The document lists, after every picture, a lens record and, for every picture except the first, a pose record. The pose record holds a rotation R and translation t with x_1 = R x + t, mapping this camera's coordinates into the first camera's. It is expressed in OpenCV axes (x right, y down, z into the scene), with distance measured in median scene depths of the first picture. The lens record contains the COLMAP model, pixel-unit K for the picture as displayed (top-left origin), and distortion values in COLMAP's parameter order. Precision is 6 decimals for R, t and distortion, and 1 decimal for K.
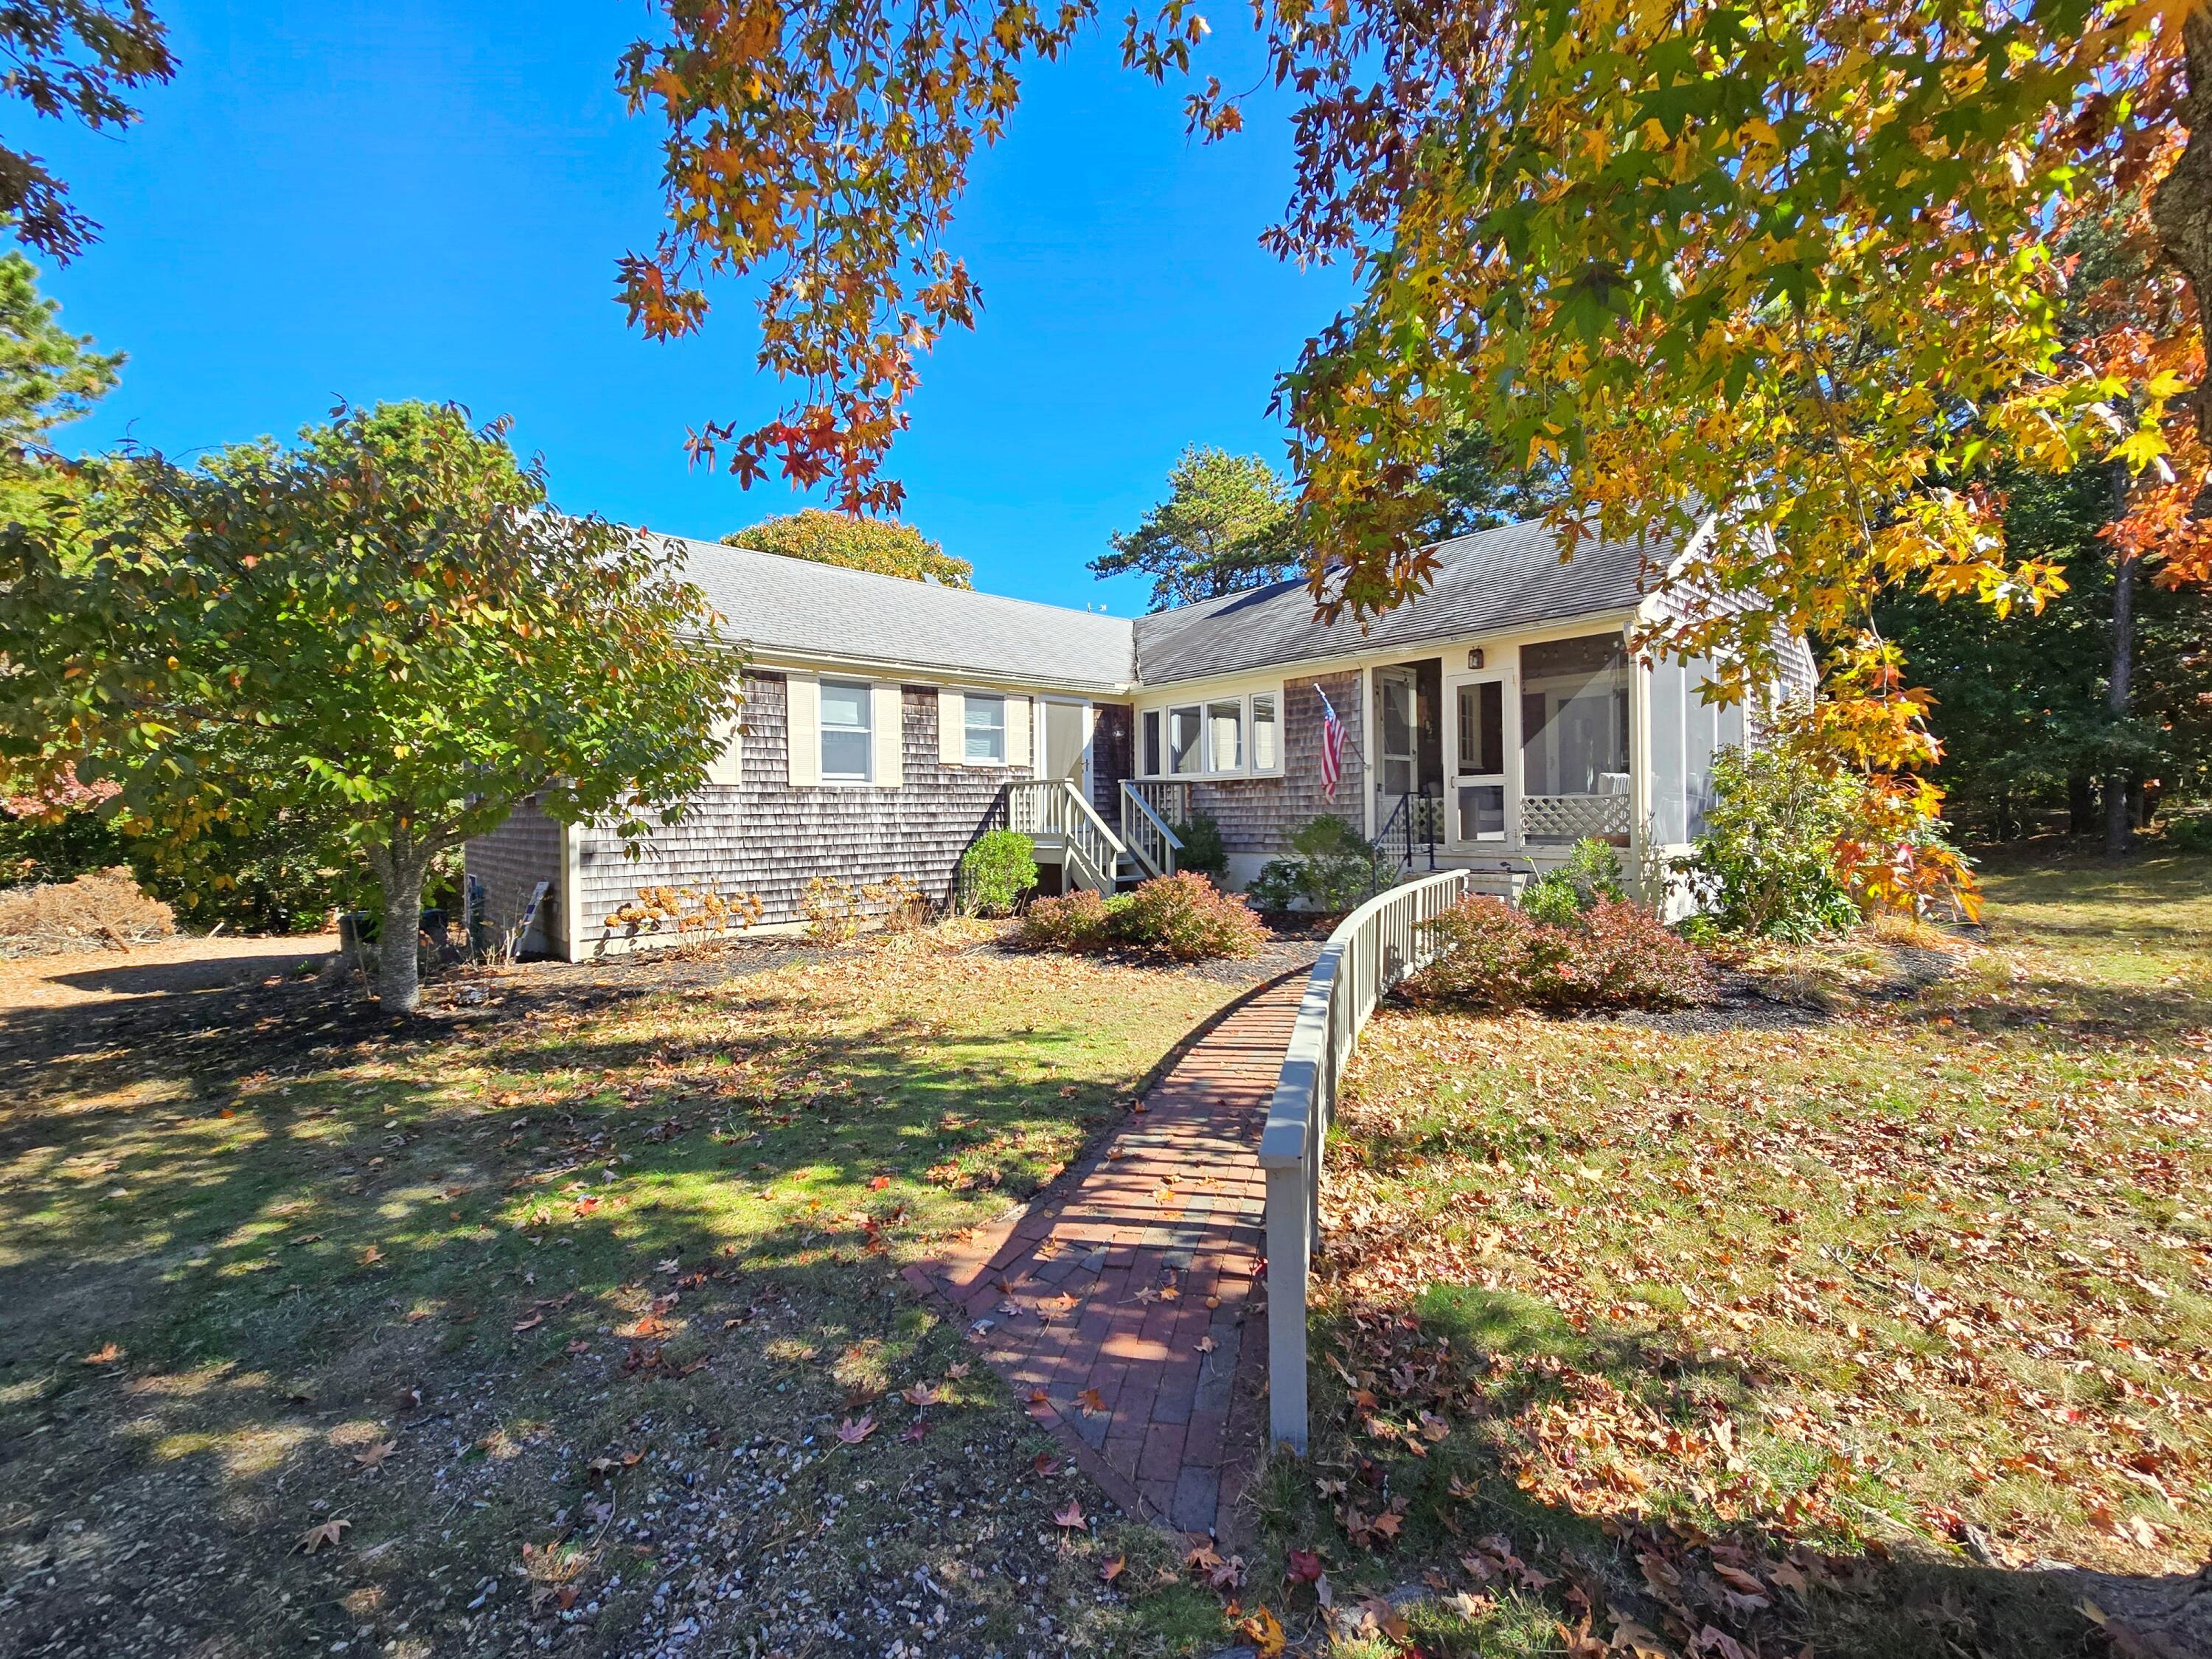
lens RADIAL K [[905.6, 0, 1106.4], [0, 905.6, 821.0], [0, 0, 1]] dist [0.003344, -0.000255]
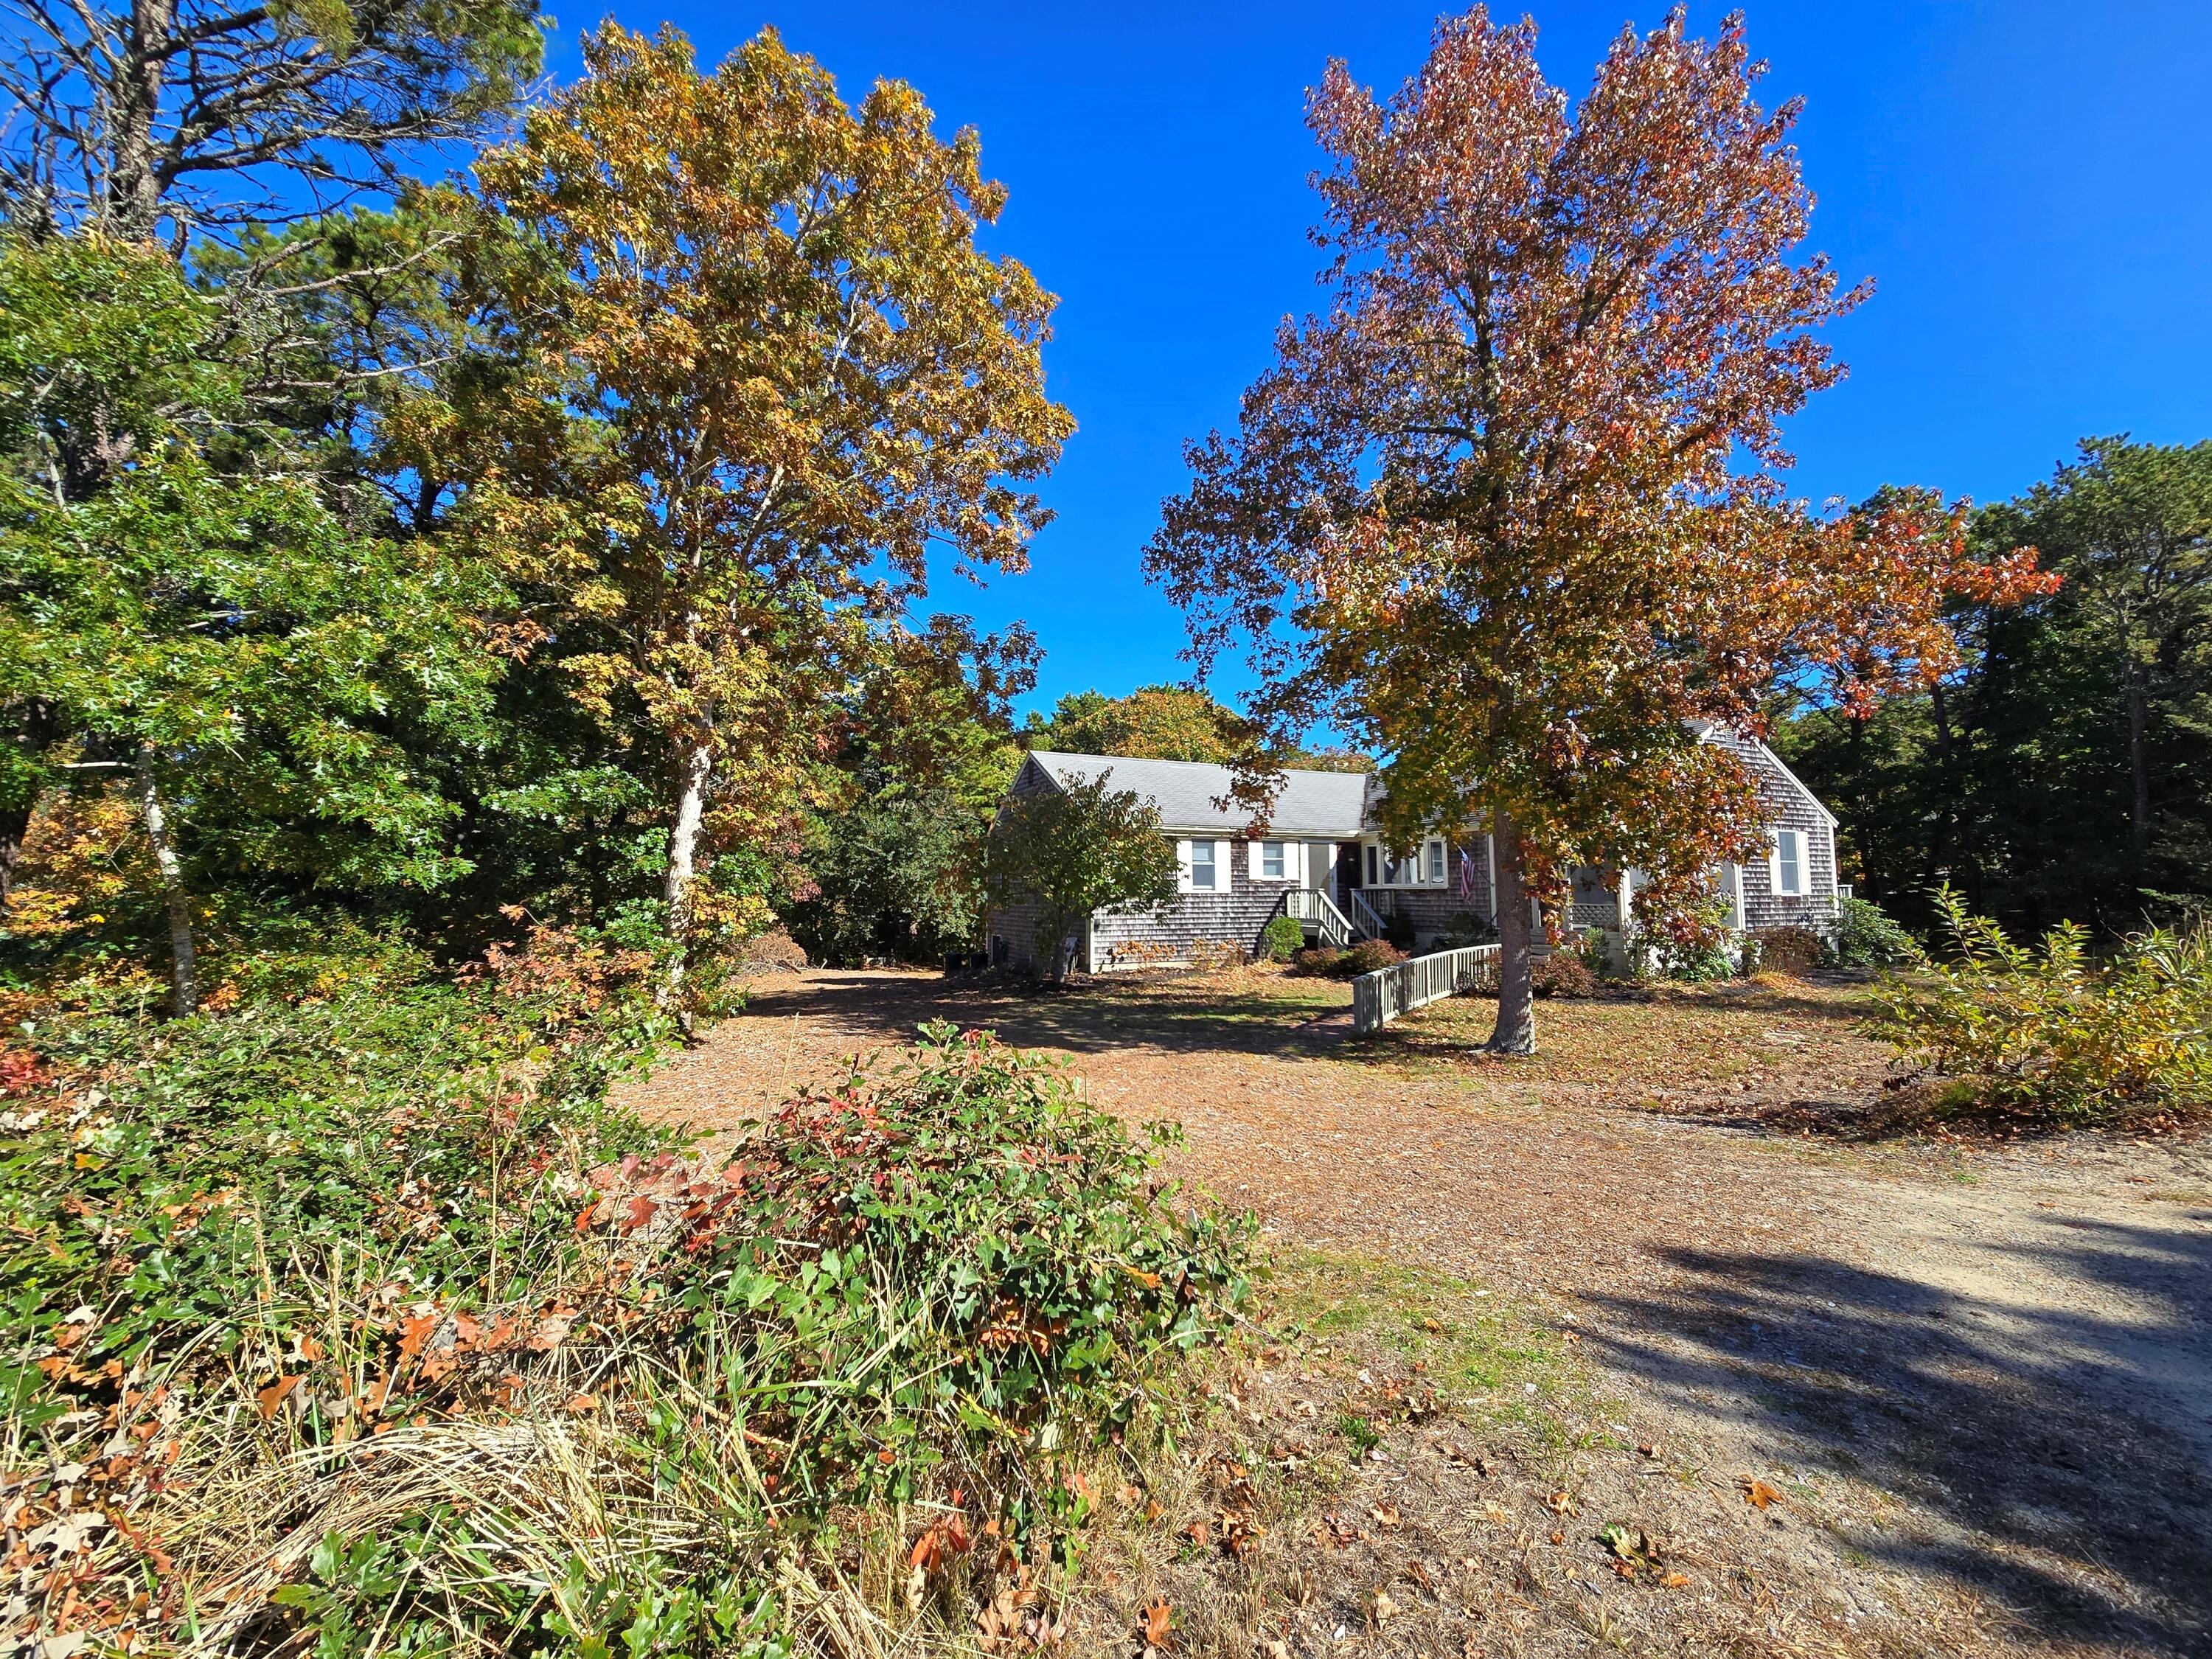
lens RADIAL K [[905.6, 0, 1108.9], [0, 905.6, 829.4], [0, 0, 1]] dist [0.003344, -0.000255]
pose [[0.961861, -0.011051, -0.273314, 0.048534], [-0.010862, 0.996852, -0.078532, -0.018331], [0.273322, 0.078506, 0.958714, -0.894359]]
